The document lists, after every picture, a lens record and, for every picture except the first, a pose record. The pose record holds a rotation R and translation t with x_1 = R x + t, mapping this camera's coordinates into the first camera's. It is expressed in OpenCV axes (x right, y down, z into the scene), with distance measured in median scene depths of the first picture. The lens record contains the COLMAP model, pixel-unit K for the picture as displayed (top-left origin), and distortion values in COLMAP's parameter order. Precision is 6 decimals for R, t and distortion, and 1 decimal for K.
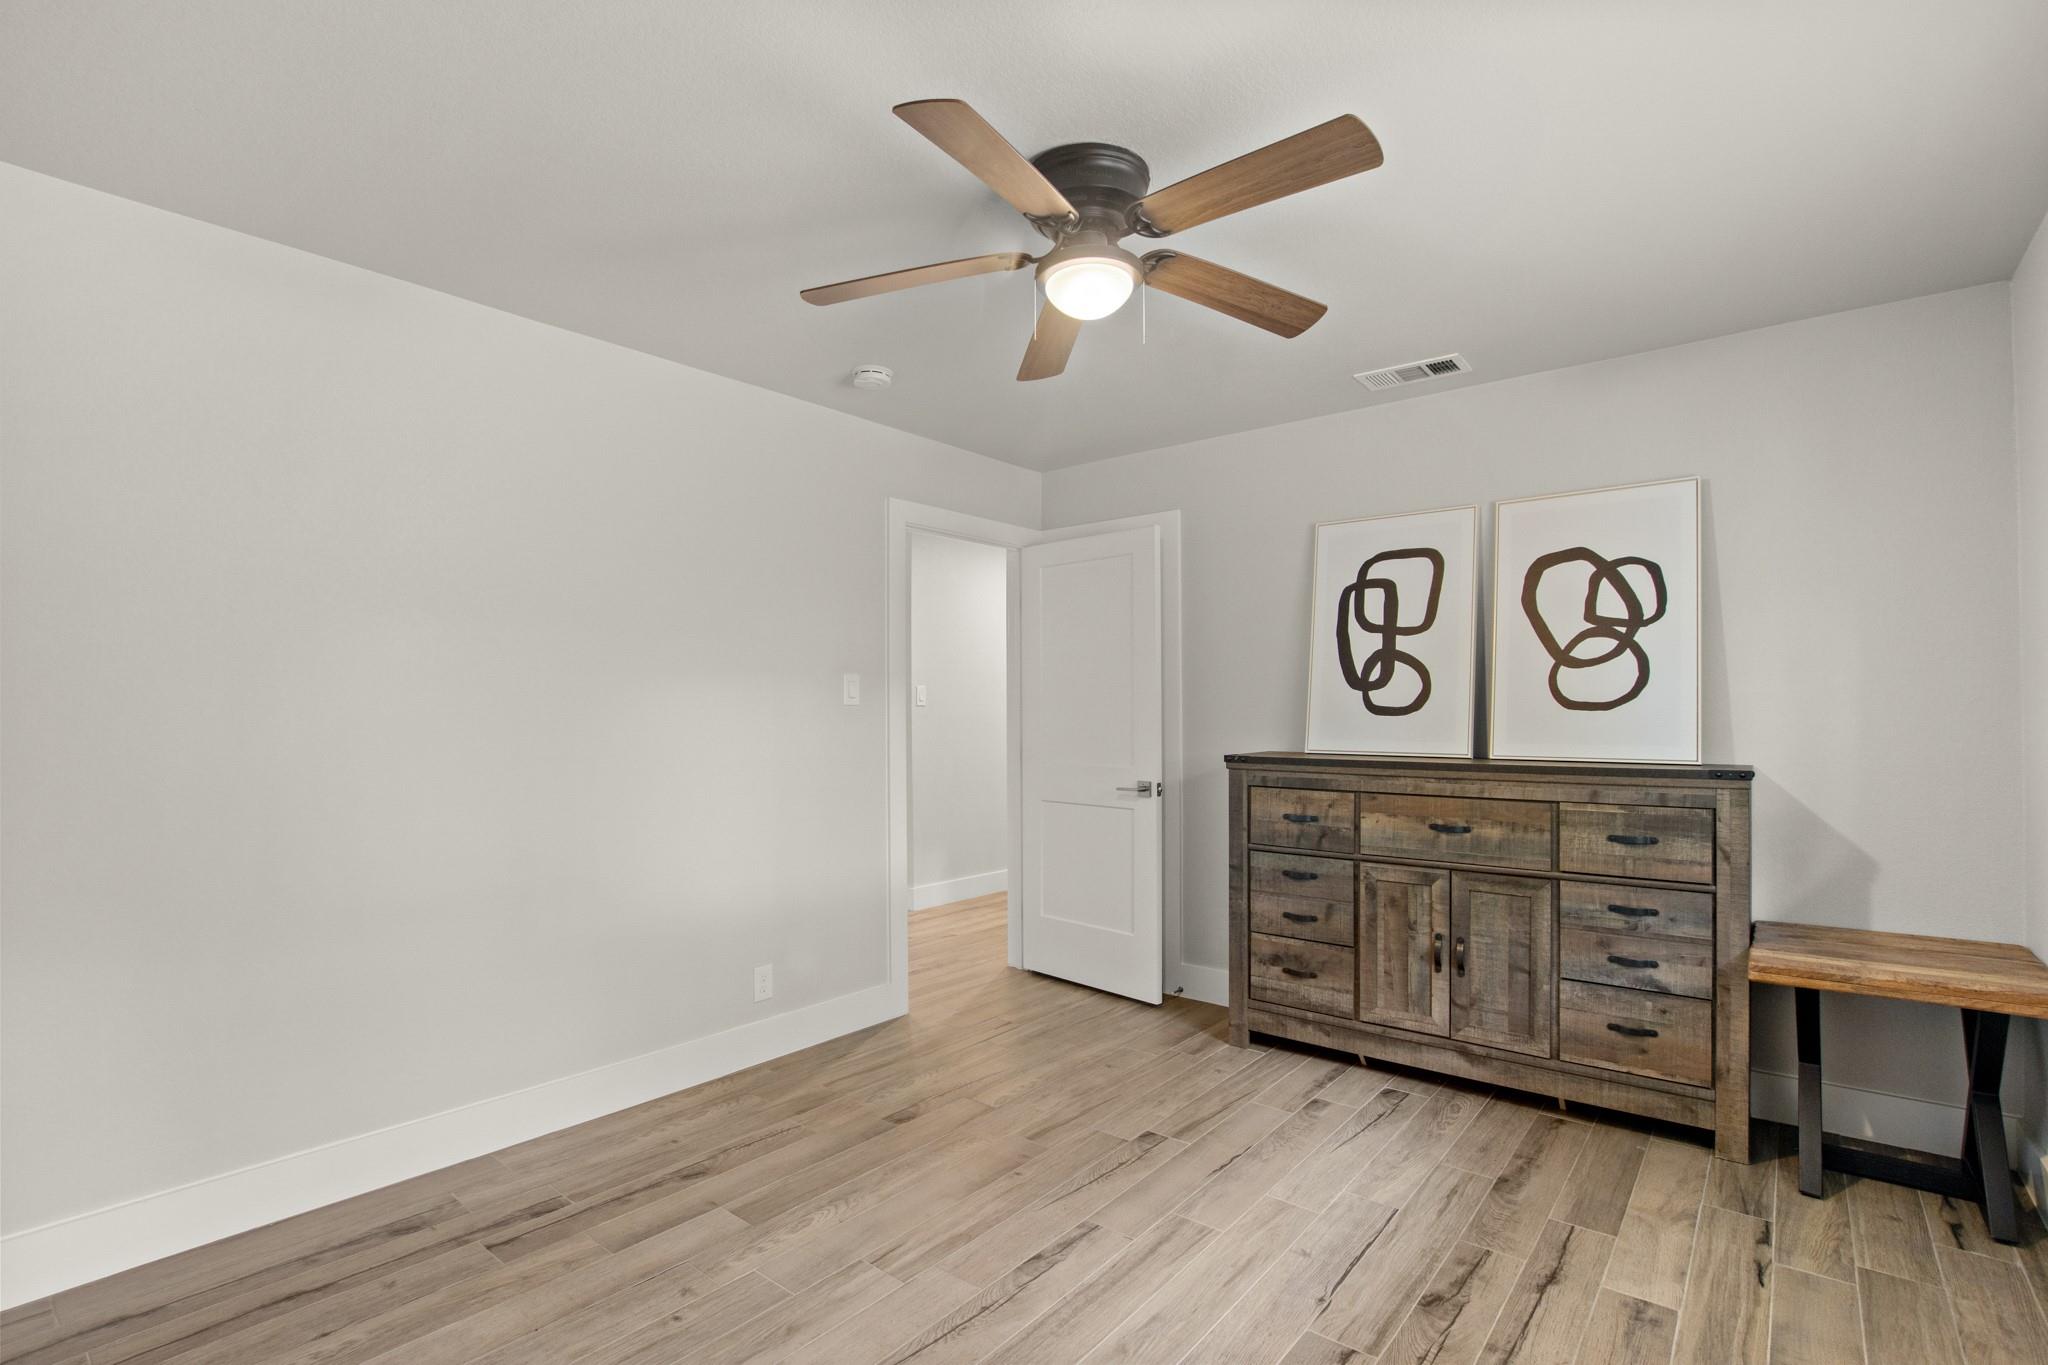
lens RADIAL K [[975.1, 0, 1031.8], [0, 975.1, 691.5], [0, 0, 1]] dist [-0.025910, 0.000091]
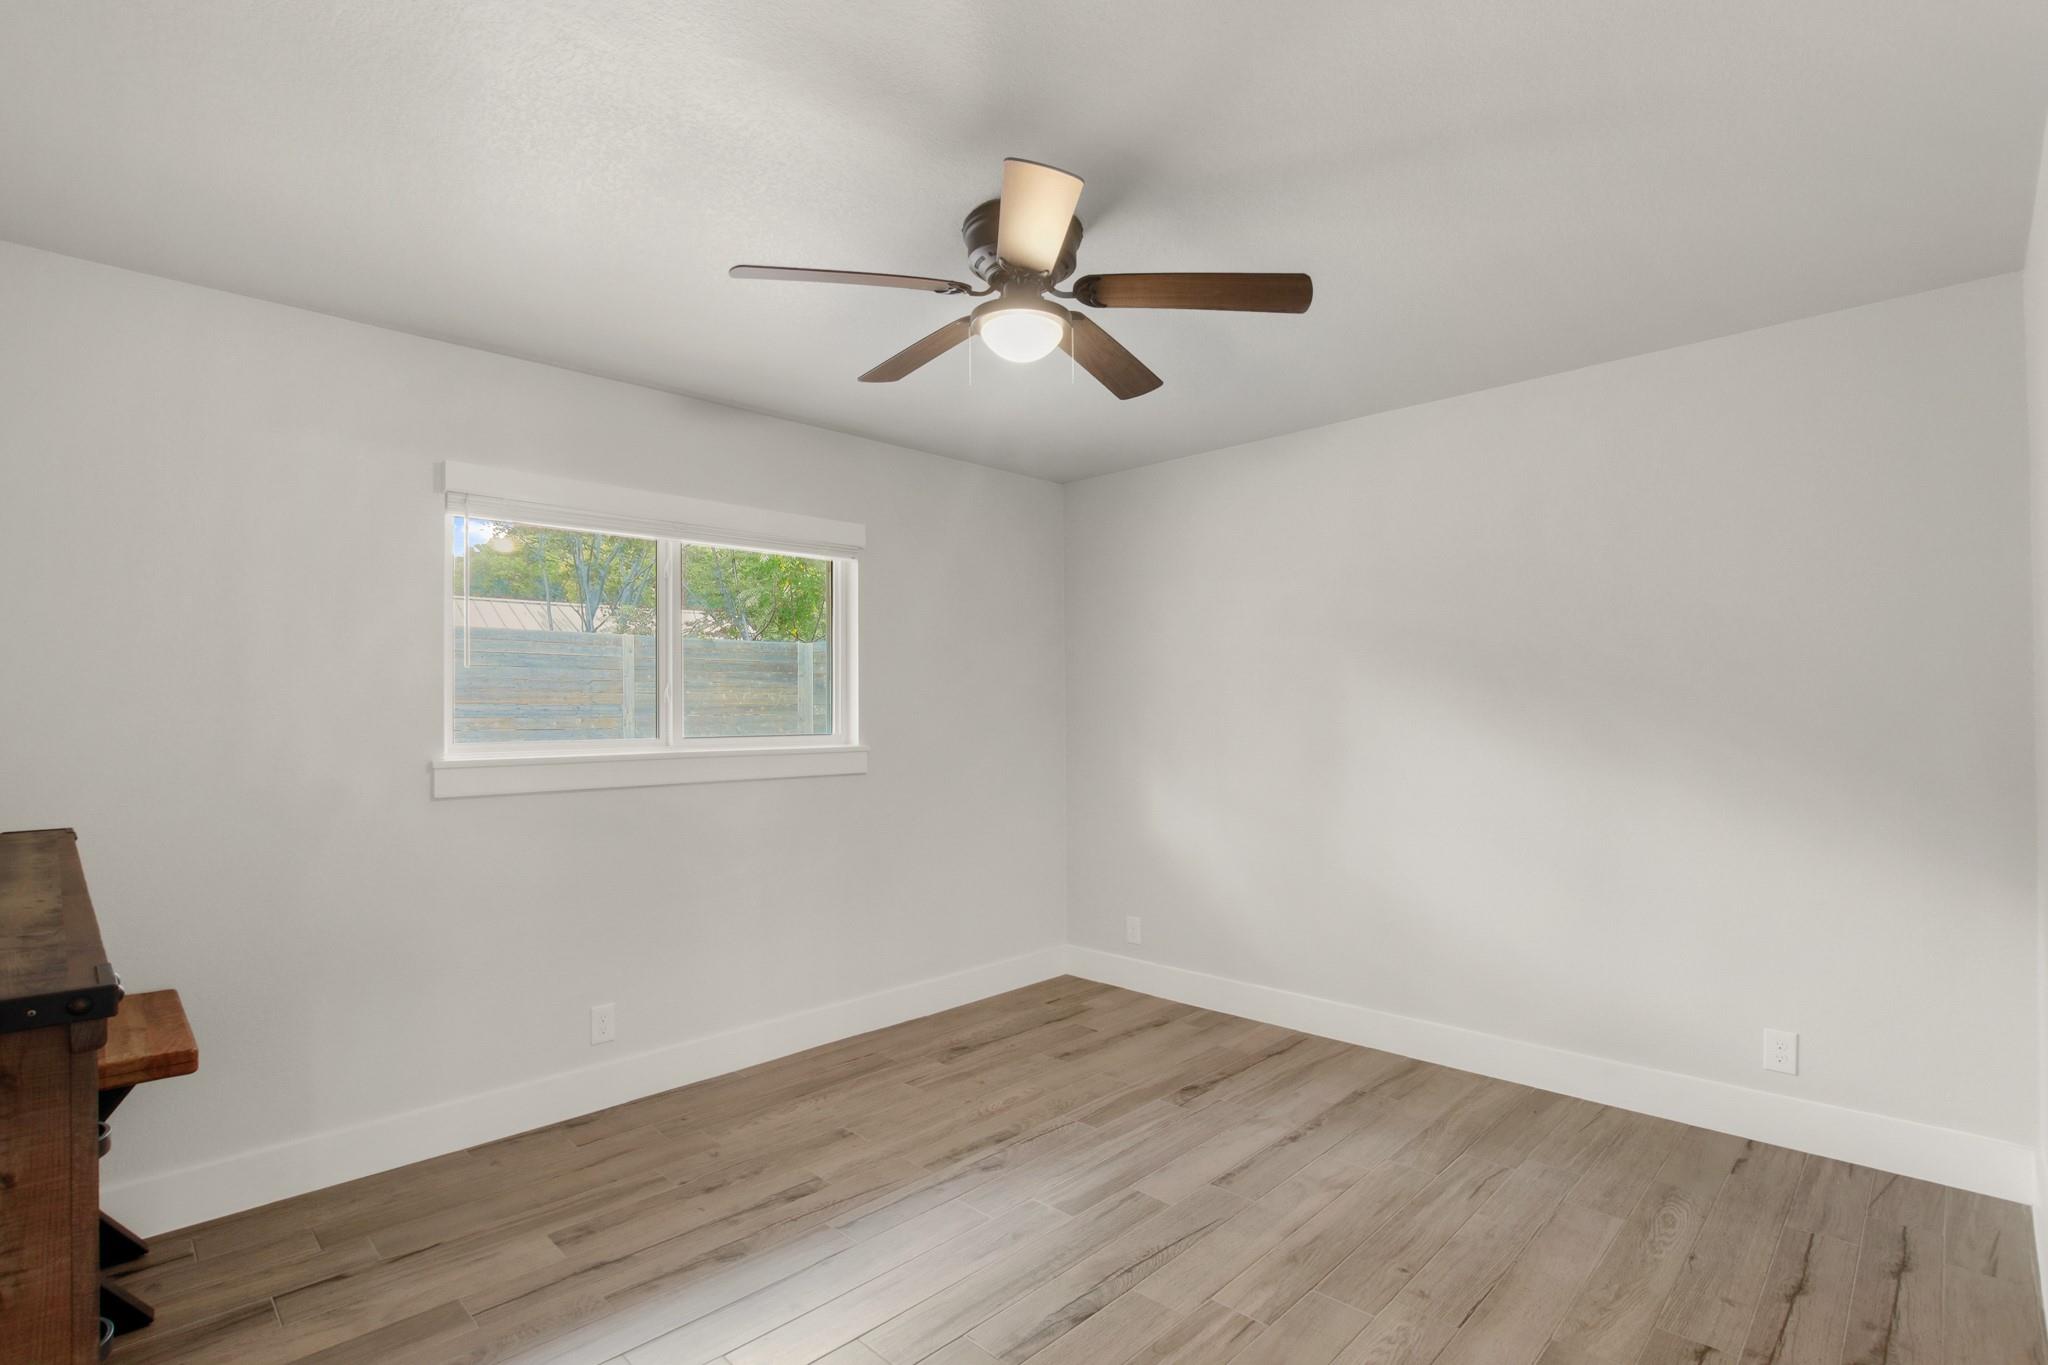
lens RADIAL K [[975.1, 0, 1031.8], [0, 975.1, 691.5], [0, 0, 1]] dist [-0.025910, 0.000091]
pose [[-0.996023, 0.011533, 0.088346, -0.042168], [0.008458, 0.999348, -0.035102, 0.013534], [-0.088693, -0.034215, -0.995471, 2.055486]]
